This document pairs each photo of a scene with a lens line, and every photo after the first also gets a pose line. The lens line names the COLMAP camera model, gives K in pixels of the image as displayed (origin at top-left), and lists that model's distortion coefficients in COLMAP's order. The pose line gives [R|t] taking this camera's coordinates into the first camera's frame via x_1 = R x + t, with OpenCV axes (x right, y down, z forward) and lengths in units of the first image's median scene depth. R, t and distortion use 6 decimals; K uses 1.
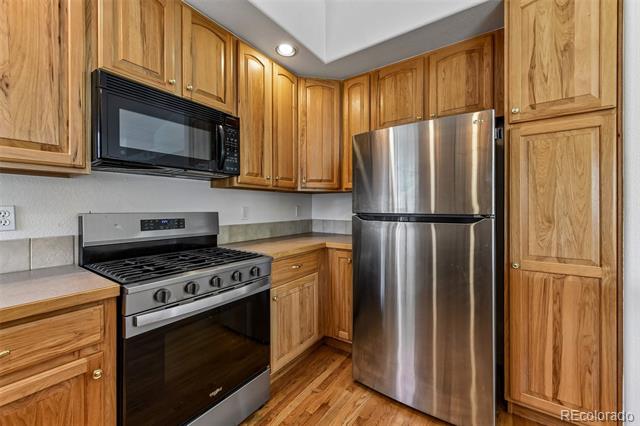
lens RADIAL K [[250.7, 0, 320.4], [0, 250.7, 210.6], [0, 0, 1]] dist [0.005779, -0.000808]
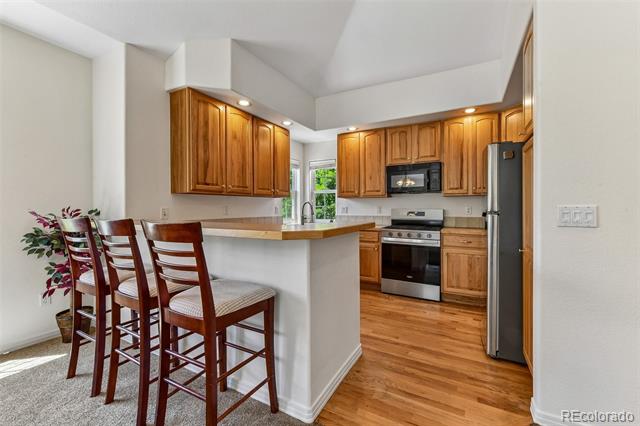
lens RADIAL K [[280.9, 0, 320.7], [0, 280.9, 209.3], [0, 0, 1]] dist [0.012367, -0.000466]
pose [[0.121356, 0.008381, -0.992574, 2.029276], [-0.013726, 0.999883, 0.006765, 0.005102], [0.992514, 0.012803, 0.121457, -0.244863]]
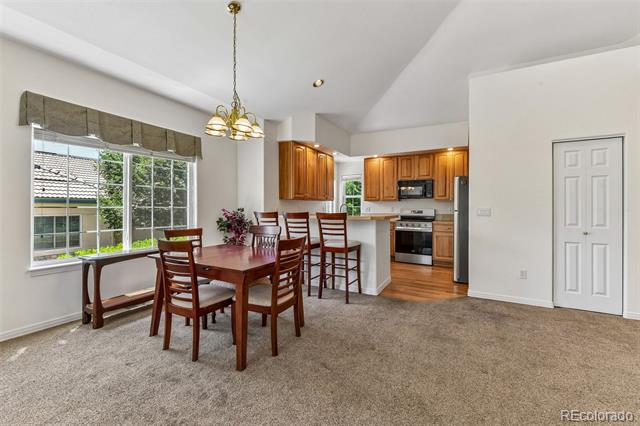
lens RADIAL K [[280.9, 0, 319.9], [0, 280.9, 208.3], [0, 0, 1]] dist [0.012367, -0.000466]
pose [[0.128557, 0.007129, -0.991676, 3.457204], [-0.017833, 0.999829, 0.004876, 0.006971], [0.991542, 0.017058, 0.128662, -0.996893]]
